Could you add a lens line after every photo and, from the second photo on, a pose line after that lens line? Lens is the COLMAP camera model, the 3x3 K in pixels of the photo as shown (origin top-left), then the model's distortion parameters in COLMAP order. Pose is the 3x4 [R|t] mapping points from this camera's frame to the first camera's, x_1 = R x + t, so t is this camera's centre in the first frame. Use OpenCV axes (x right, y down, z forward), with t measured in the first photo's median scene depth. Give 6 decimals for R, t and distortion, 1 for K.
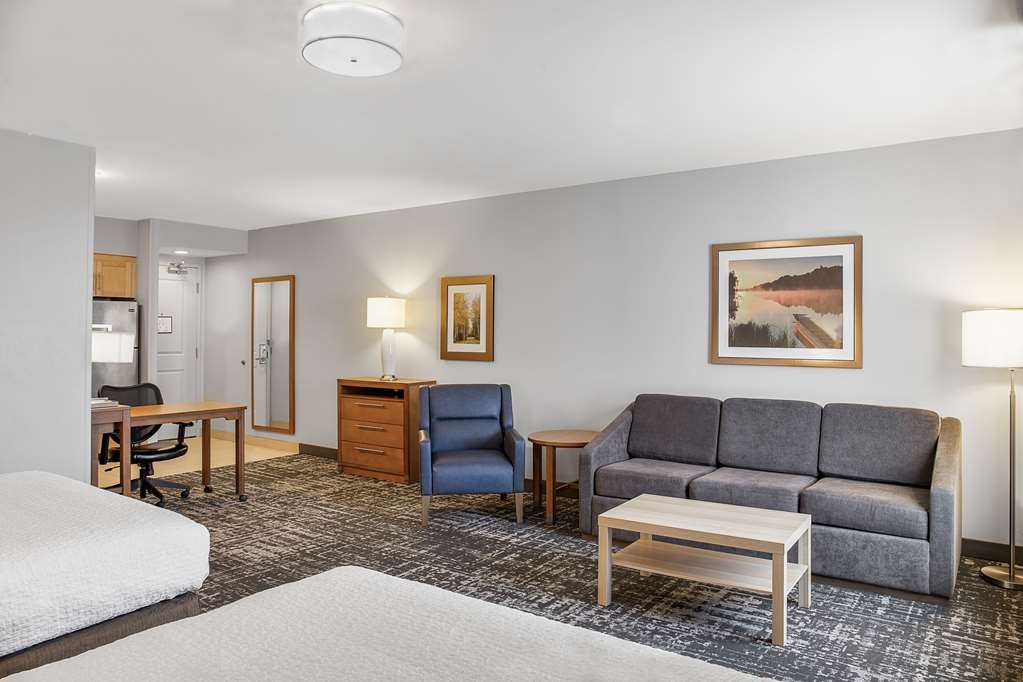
lens RADIAL K [[685.1, 0, 512.1], [0, 685.1, 337.4], [0, 0, 1]] dist [-0.008855, -0.000732]
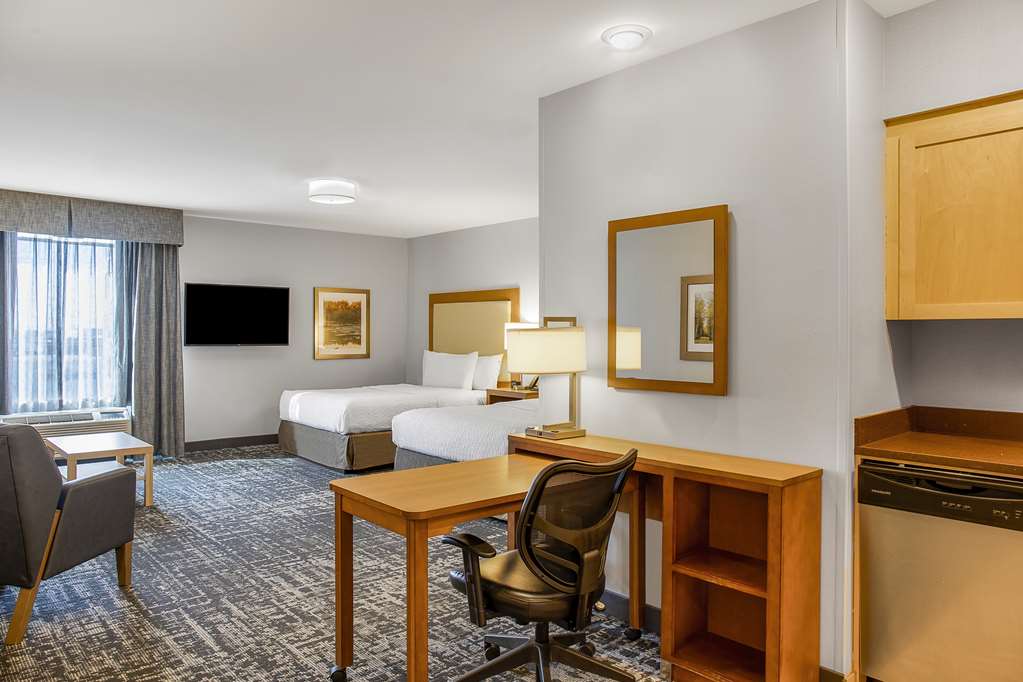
lens RADIAL K [[685.1, 0, 510.8], [0, 685.1, 337.8], [0, 0, 1]] dist [-0.008855, -0.000732]
pose [[-0.974226, -0.005648, 0.225502, -0.761447], [-0.003012, 0.999923, 0.012030, 0.001183], [-0.225553, 0.011041, -0.974168, 1.775269]]
